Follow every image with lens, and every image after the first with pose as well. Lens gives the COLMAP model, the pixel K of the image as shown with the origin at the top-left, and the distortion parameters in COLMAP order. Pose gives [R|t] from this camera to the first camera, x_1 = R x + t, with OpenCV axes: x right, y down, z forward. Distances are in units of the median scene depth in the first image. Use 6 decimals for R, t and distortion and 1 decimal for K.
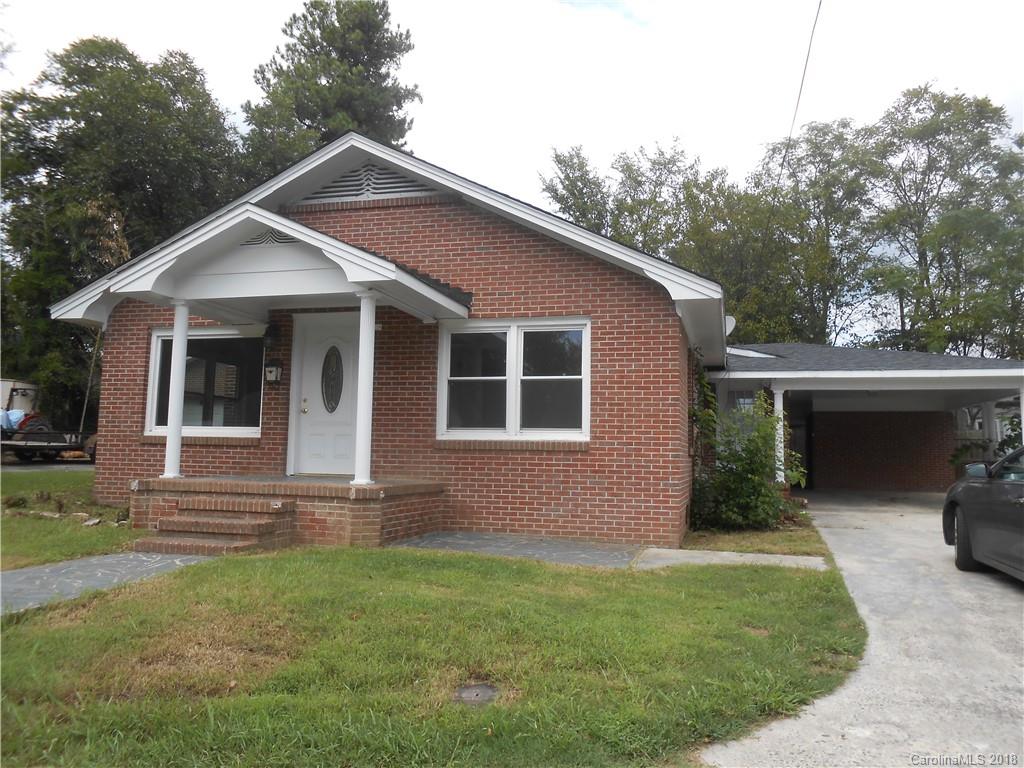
lens RADIAL K [[797.5, 0, 513.8], [0, 797.5, 382.2], [0, 0, 1]] dist [-0.045065, 0.005284]
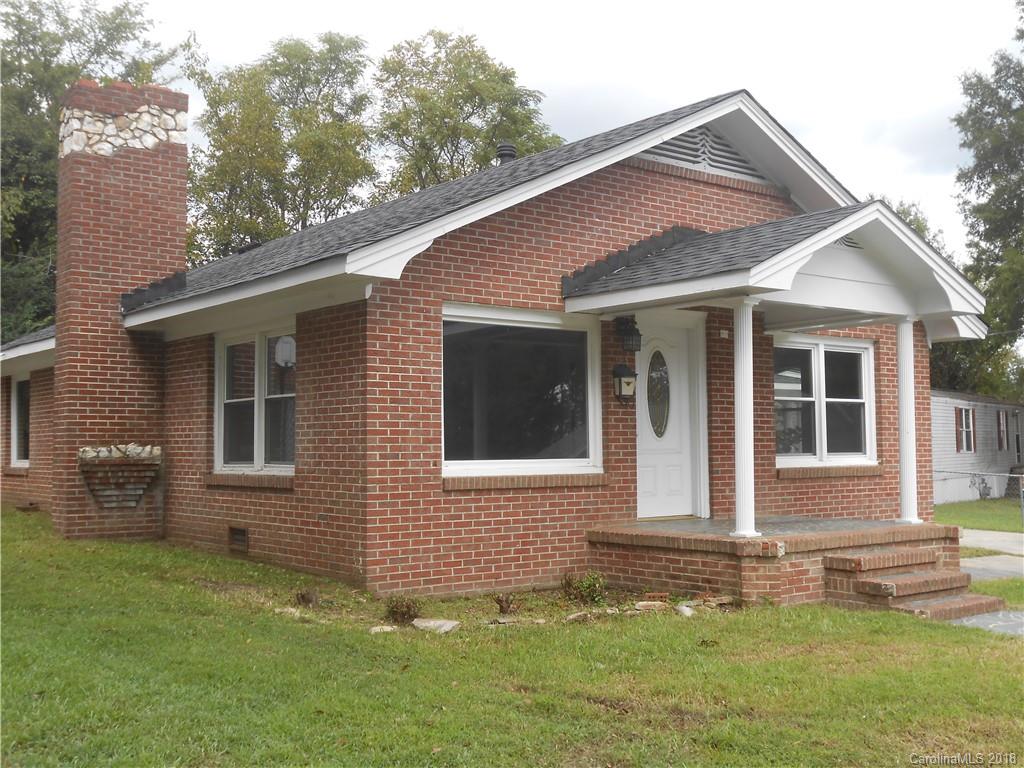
lens RADIAL K [[1141.1, 0, 512.3], [0, 1141.1, 383.6], [0, 0, 1]] dist [0.007539, 0.000000]
pose [[0.604484, 0.022015, 0.796313, -1.201070], [-0.055064, 0.998382, 0.014198, -0.022020], [-0.794712, -0.052431, 0.604718, 0.443303]]
